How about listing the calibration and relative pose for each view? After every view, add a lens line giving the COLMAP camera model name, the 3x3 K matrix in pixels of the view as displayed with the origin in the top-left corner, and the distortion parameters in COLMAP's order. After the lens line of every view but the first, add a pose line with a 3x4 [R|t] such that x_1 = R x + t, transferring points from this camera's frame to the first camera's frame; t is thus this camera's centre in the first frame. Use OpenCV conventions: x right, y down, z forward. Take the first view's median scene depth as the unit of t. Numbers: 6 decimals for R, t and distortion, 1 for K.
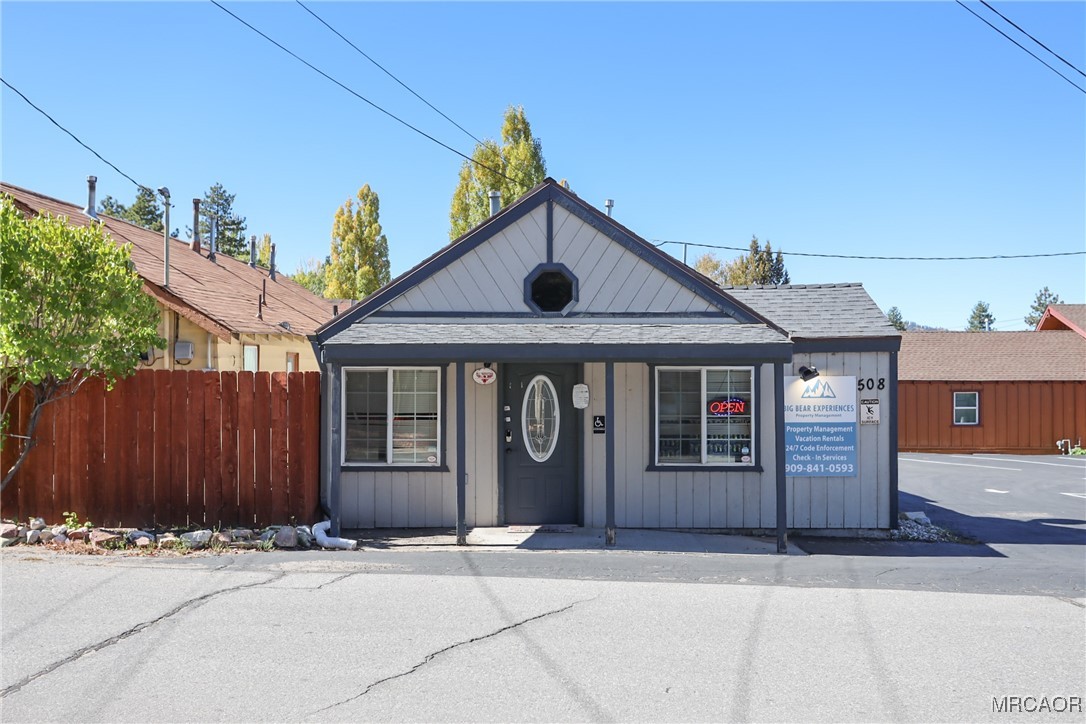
lens RADIAL K [[990.2, 0, 542.4], [0, 990.2, 354.8], [0, 0, 1]] dist [0.002996, 0.007148]
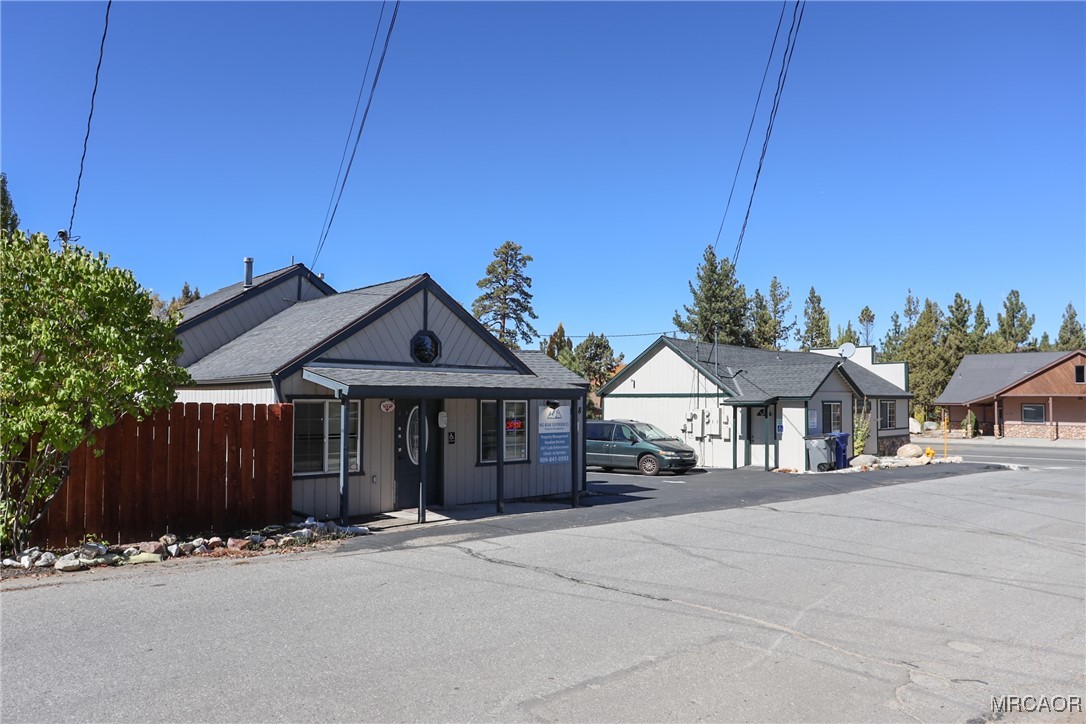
lens RADIAL K [[825.4, 0, 468.5], [0, 825.4, 329.0], [0, 0, 1]] dist [-0.028930, 0.042160]
pose [[0.714342, 0.060935, 0.697139, -0.819724], [-0.023516, 0.997729, -0.063113, -0.017682], [-0.699402, 0.028690, 0.714153, 0.064616]]
